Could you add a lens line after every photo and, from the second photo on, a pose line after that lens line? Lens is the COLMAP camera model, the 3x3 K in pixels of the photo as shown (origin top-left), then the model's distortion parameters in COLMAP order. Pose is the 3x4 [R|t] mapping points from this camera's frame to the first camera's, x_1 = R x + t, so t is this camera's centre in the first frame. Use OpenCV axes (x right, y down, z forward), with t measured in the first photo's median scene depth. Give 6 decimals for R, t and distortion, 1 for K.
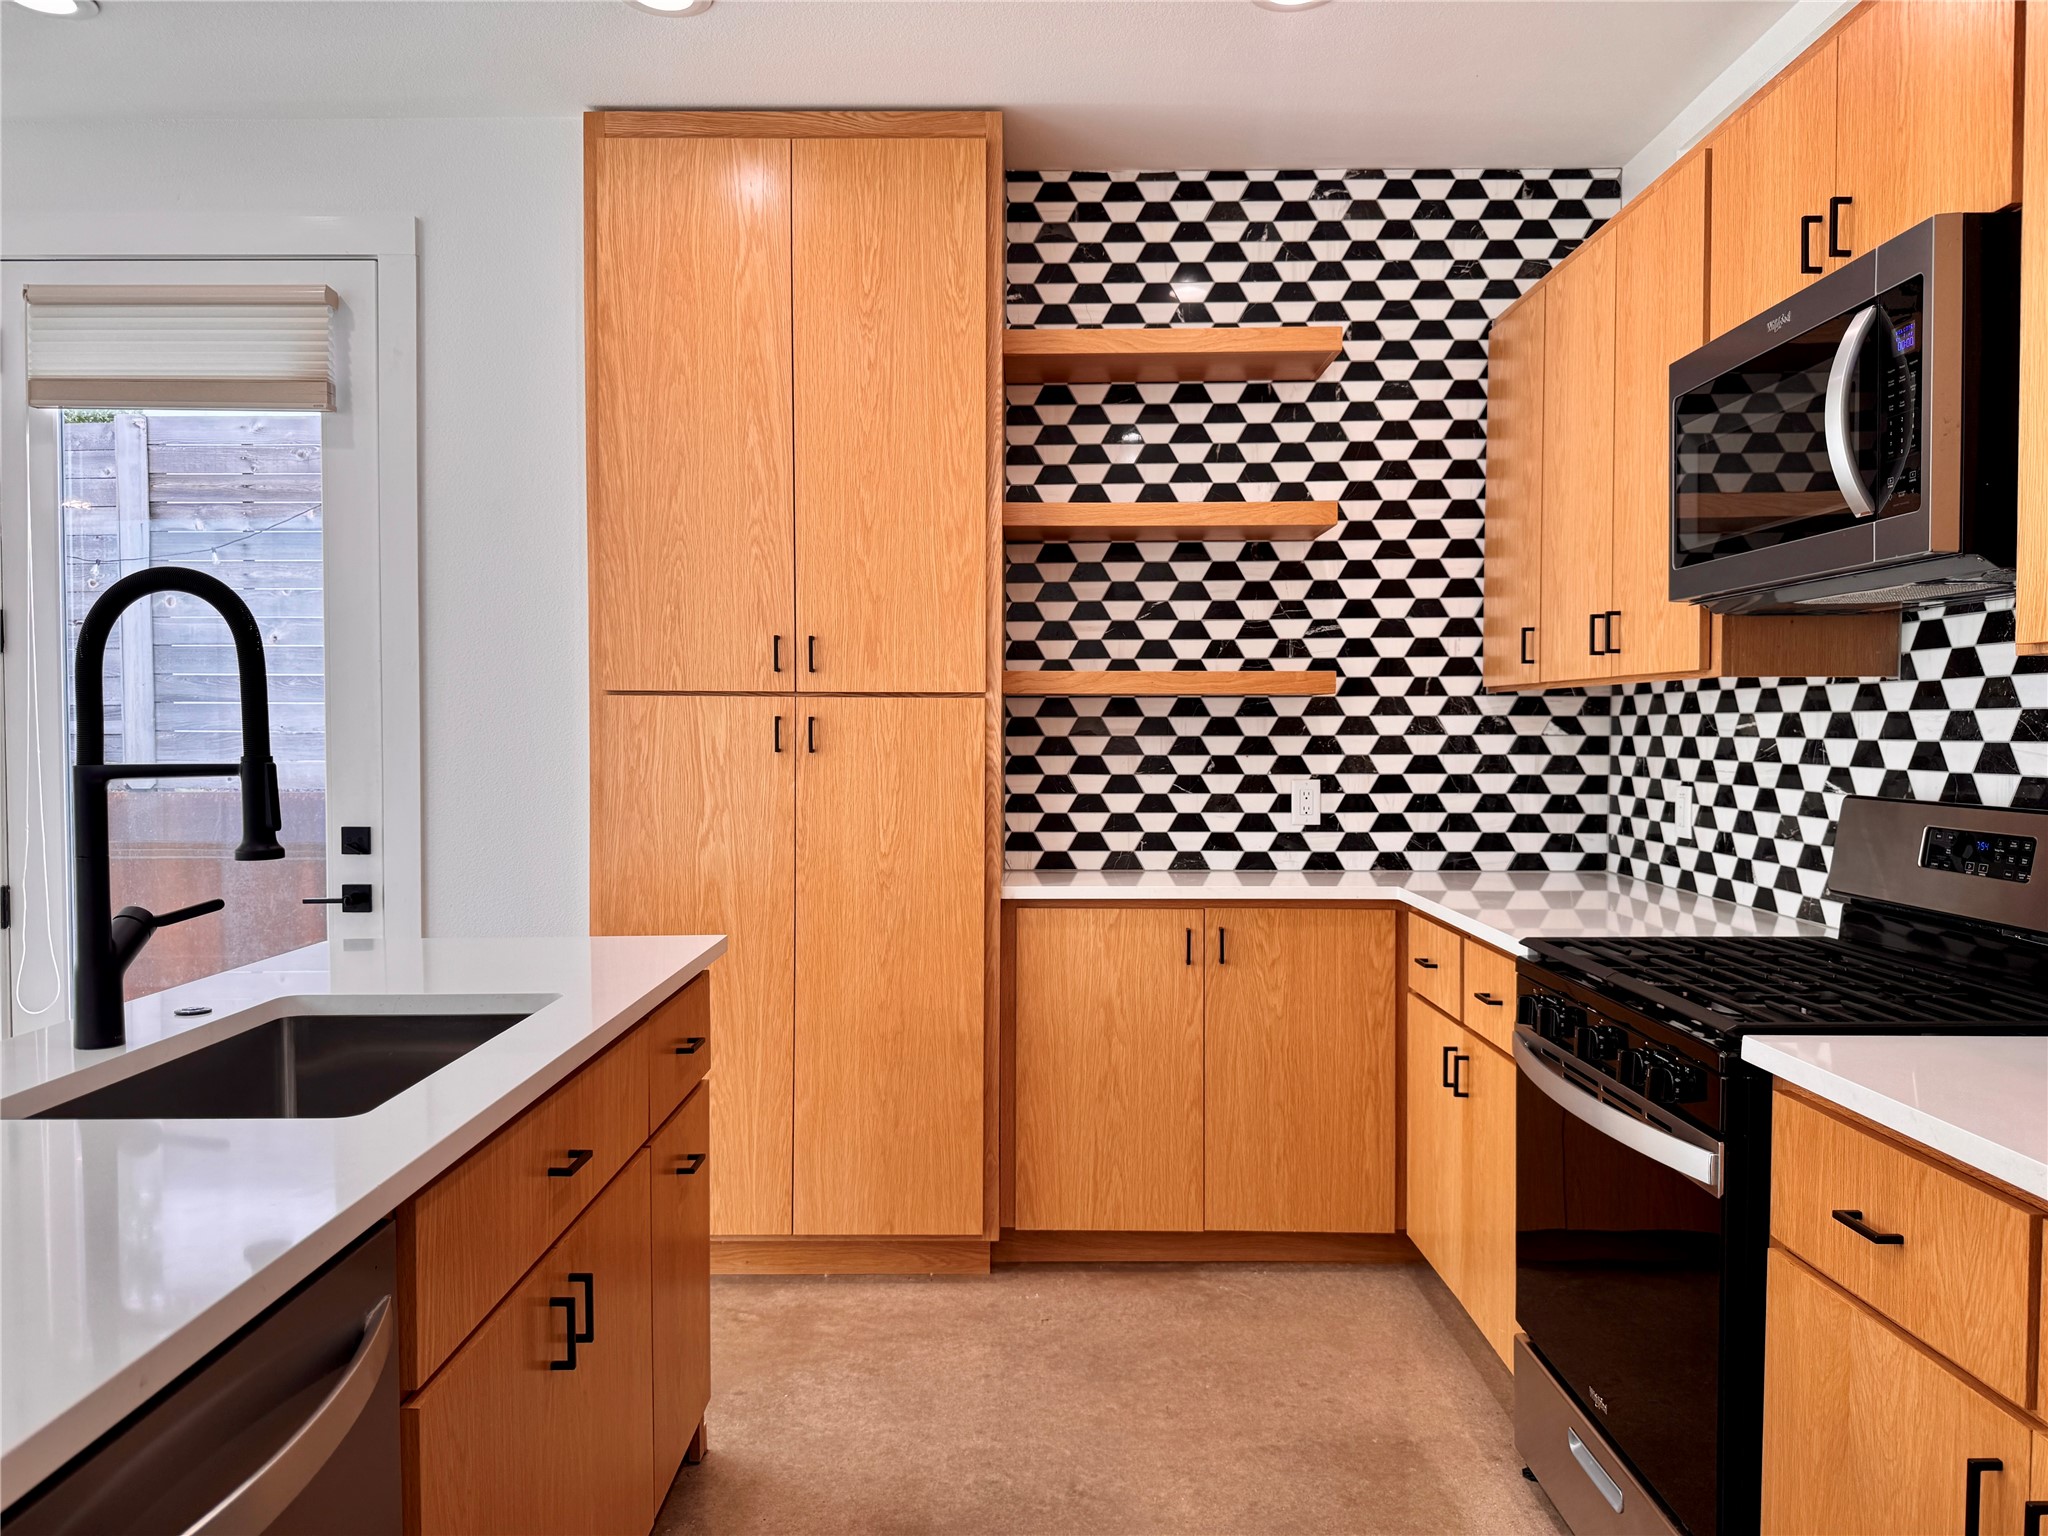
lens RADIAL K [[1441.1, 0, 1024.0], [0, 1441.1, 768.0], [0, 0, 1]] dist [0.034213, -0.000064]
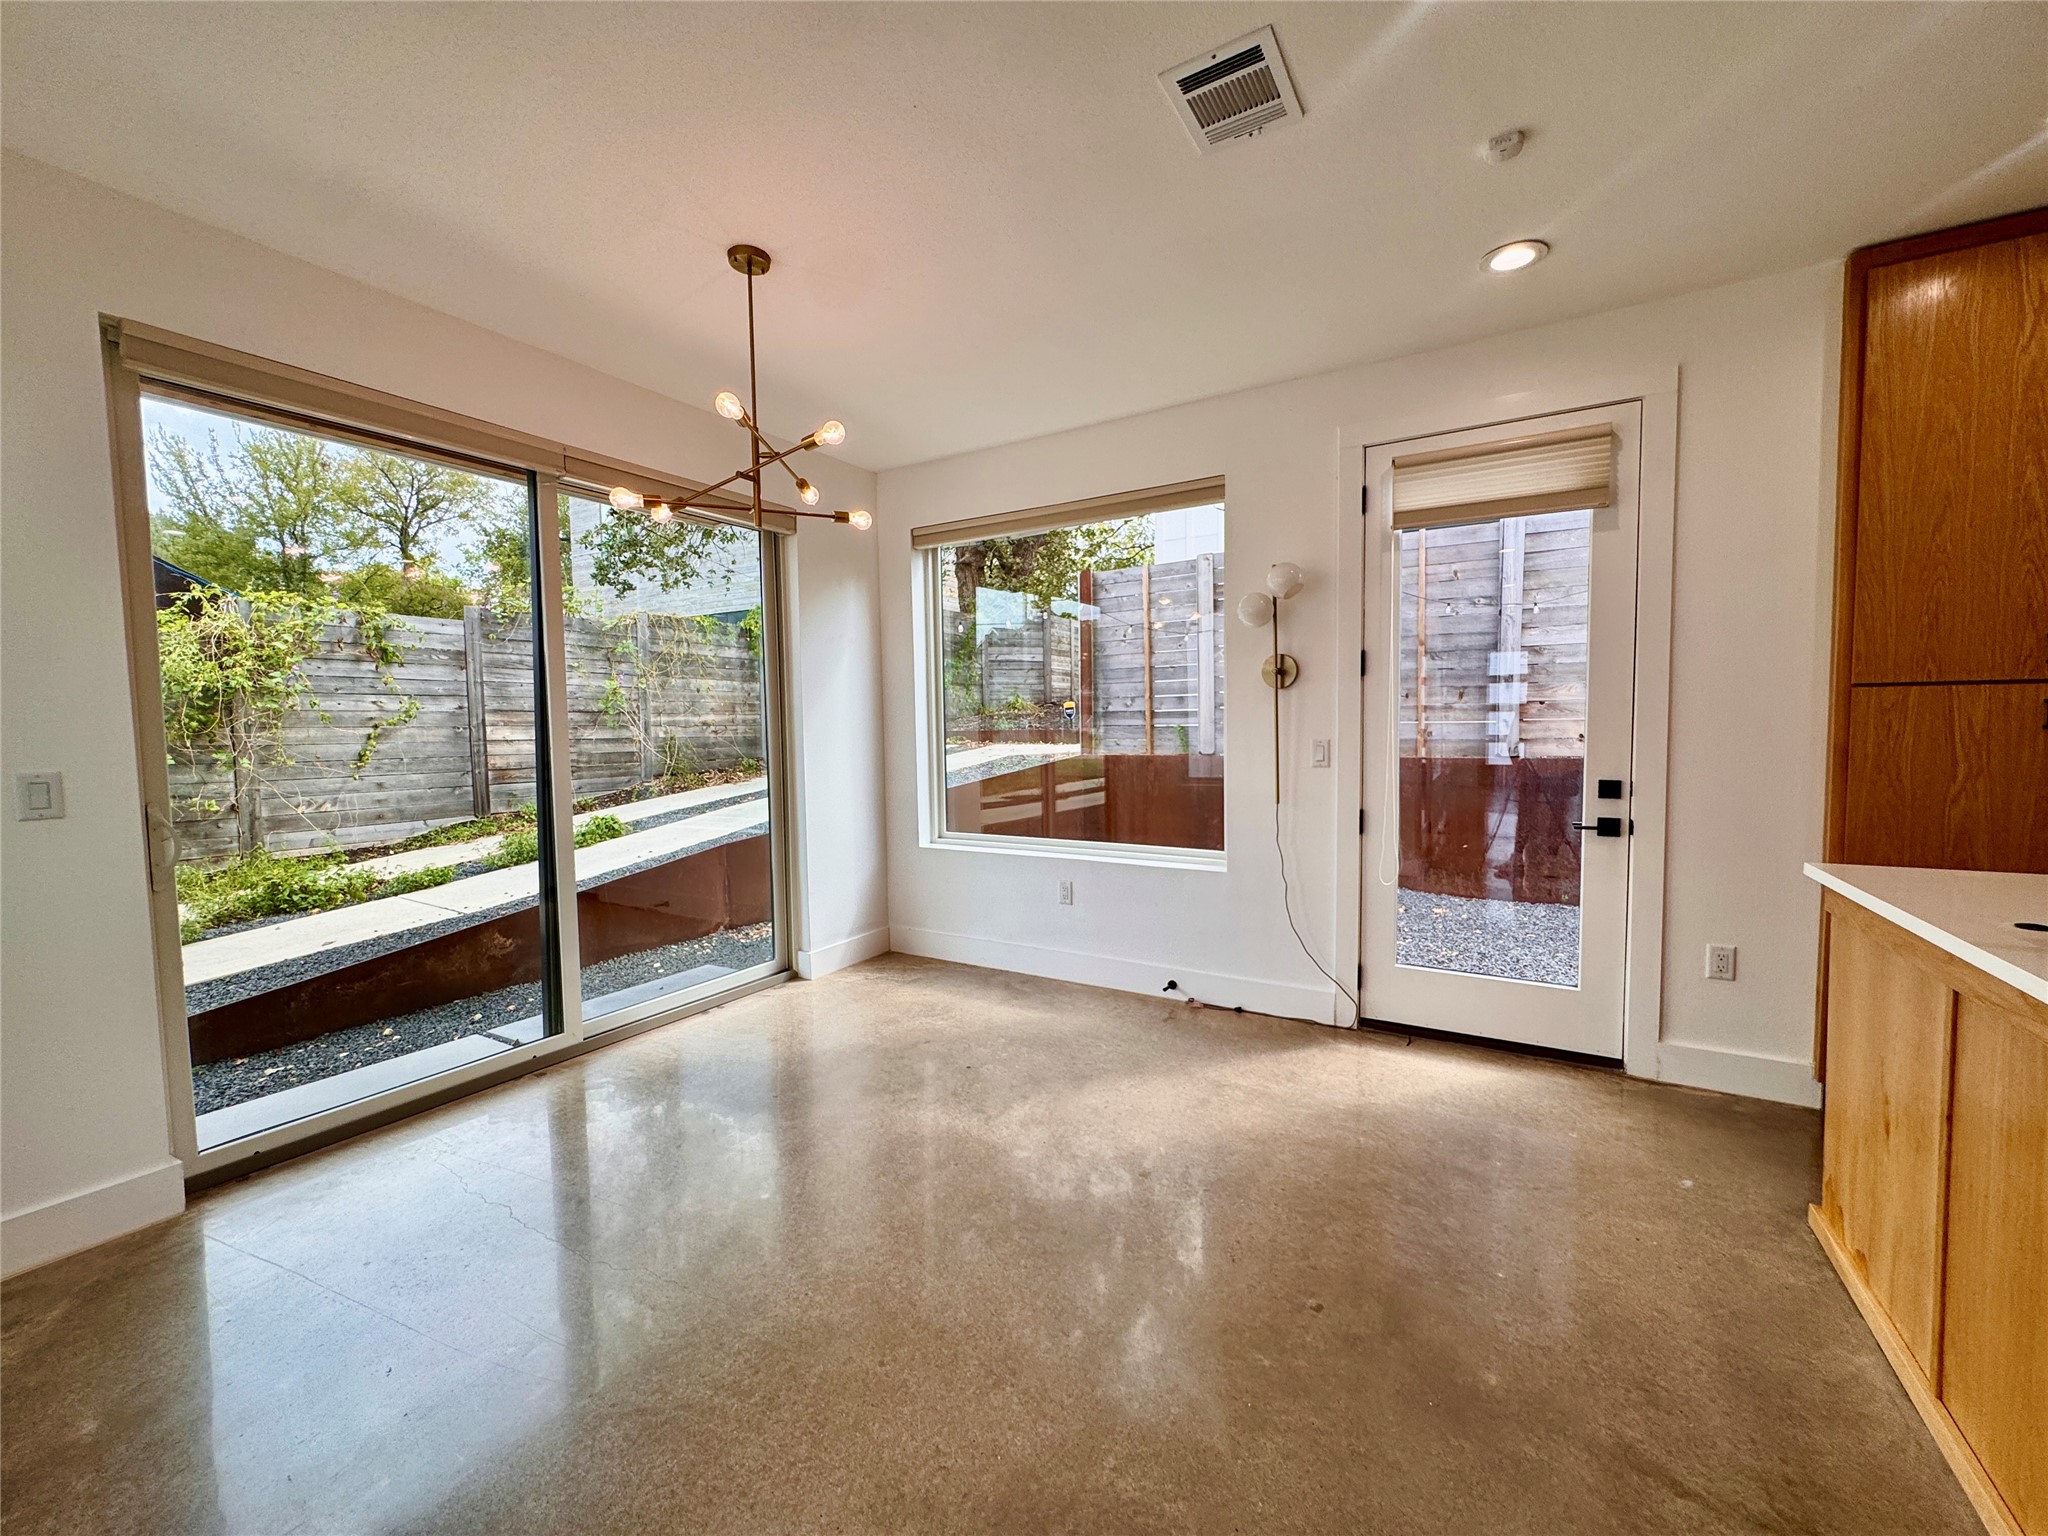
lens RADIAL K [[819.3, 0, 1024.0], [0, 819.3, 768.0], [0, 0, 1]] dist [-0.002409, -0.000266]
pose [[0.853048, 0.018091, -0.521519, -0.551975], [-0.003374, 0.999569, 0.029156, 0.004484], [0.521822, -0.023112, 0.852741, -0.054741]]
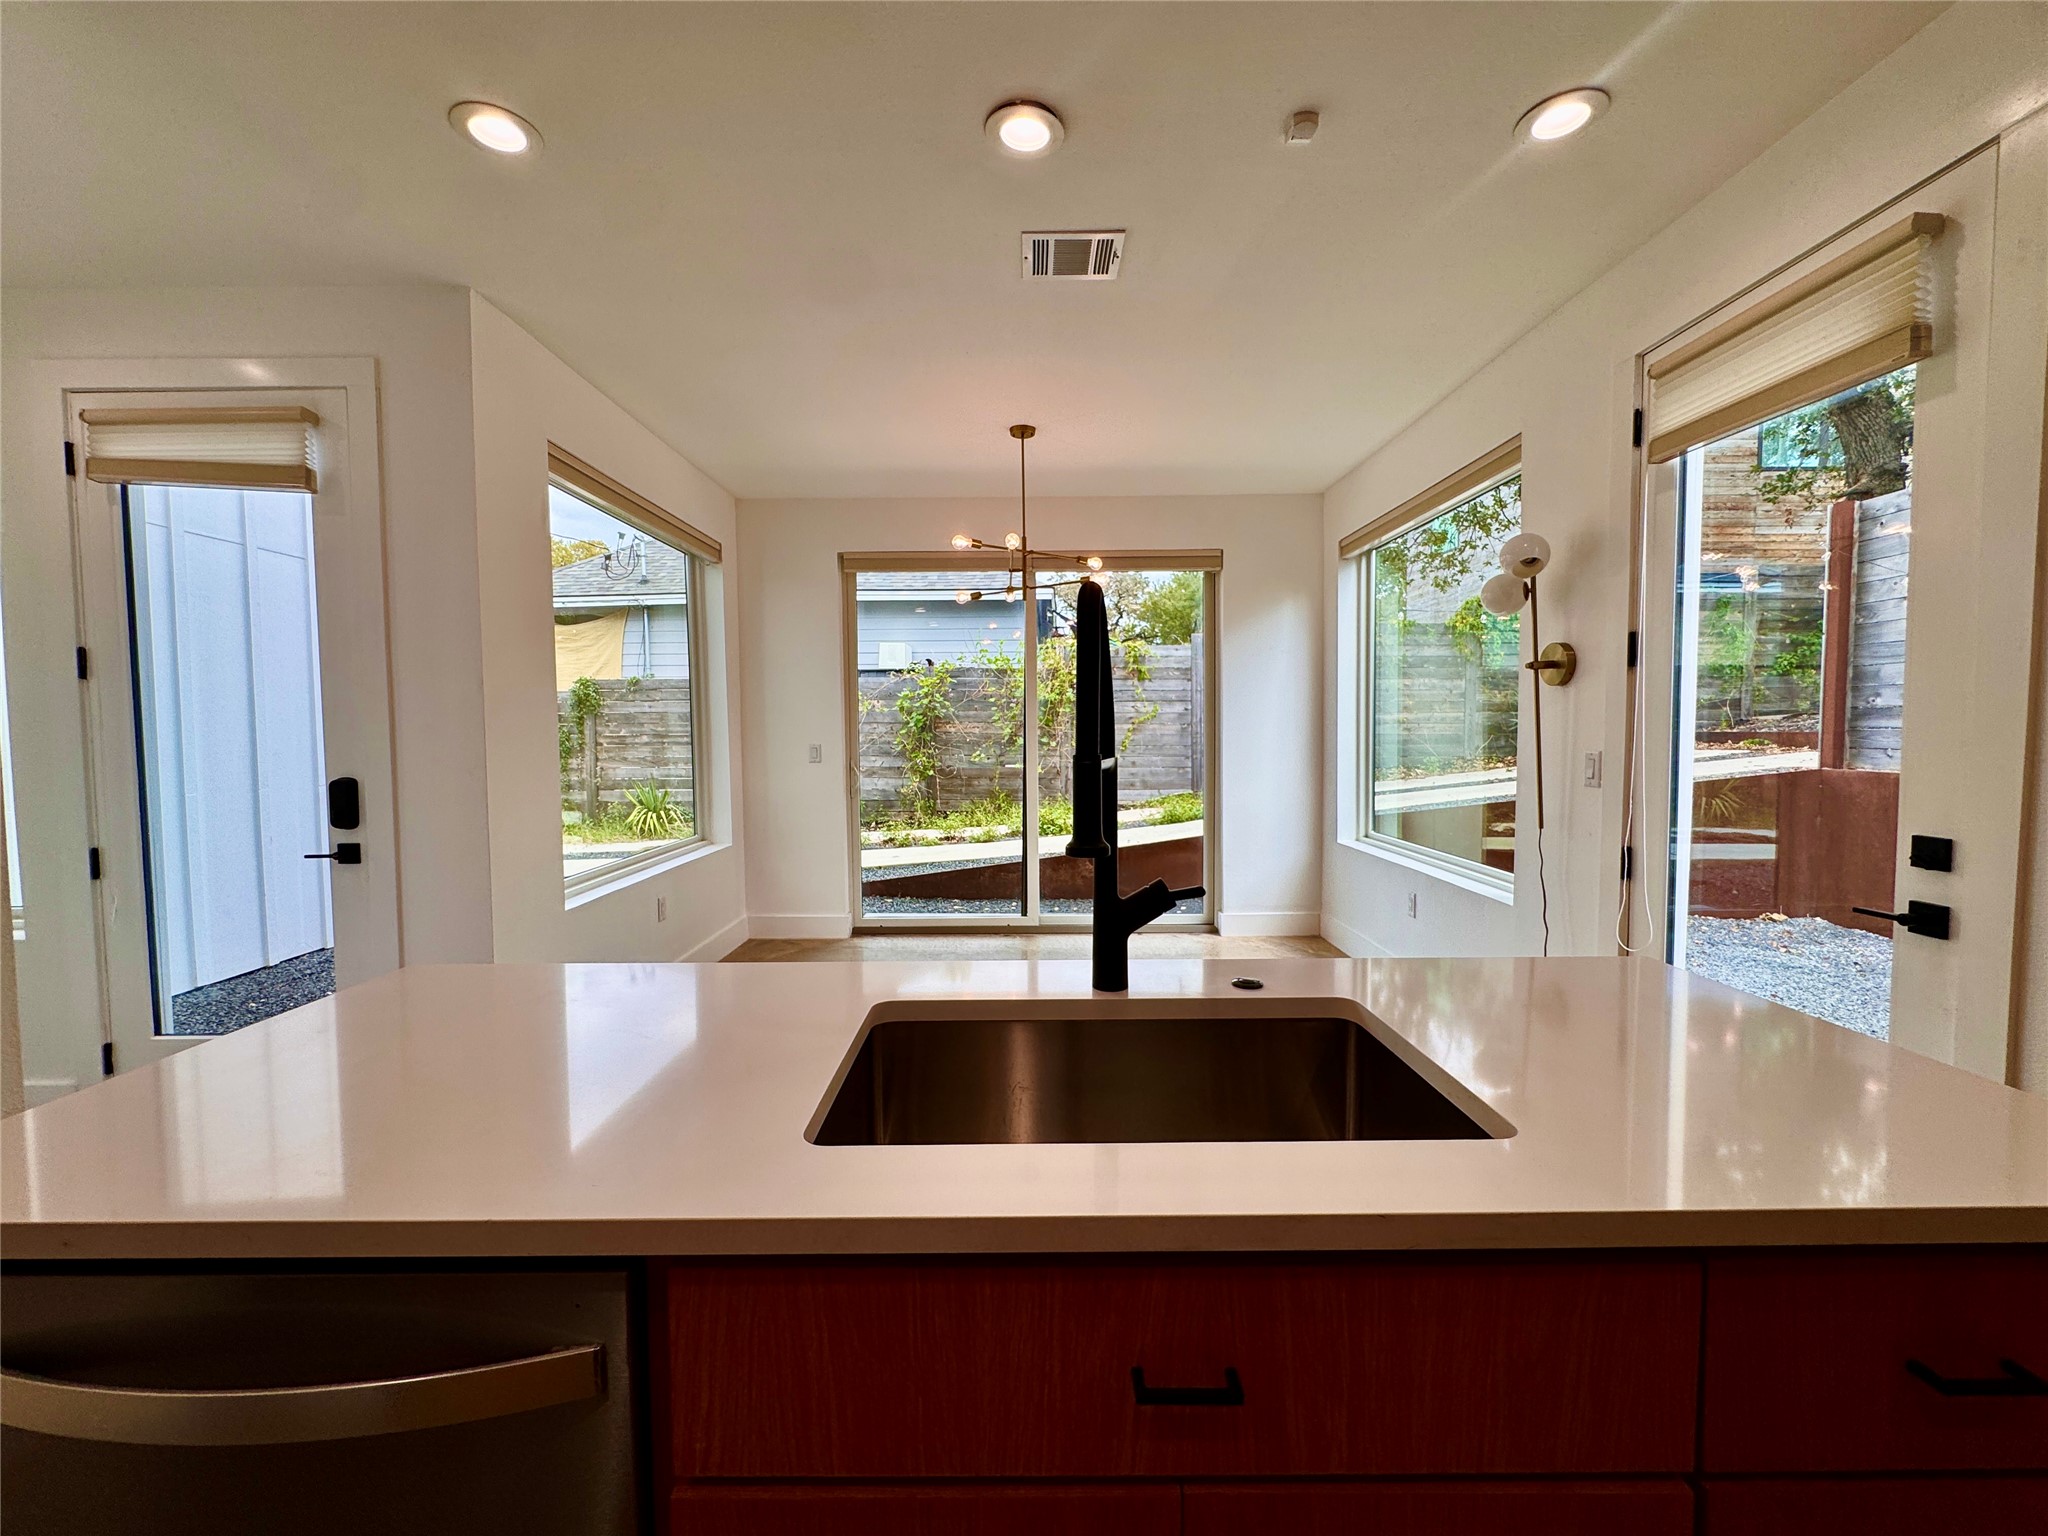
lens RADIAL K [[819.3, 0, 1024.0], [0, 819.3, 768.0], [0, 0, 1]] dist [-0.002409, -0.000266]
pose [[-0.006520, 0.050637, -0.998696, 0.025815], [-0.024010, 0.998421, 0.050780, -0.012932], [0.999690, 0.024310, -0.005294, 0.474759]]
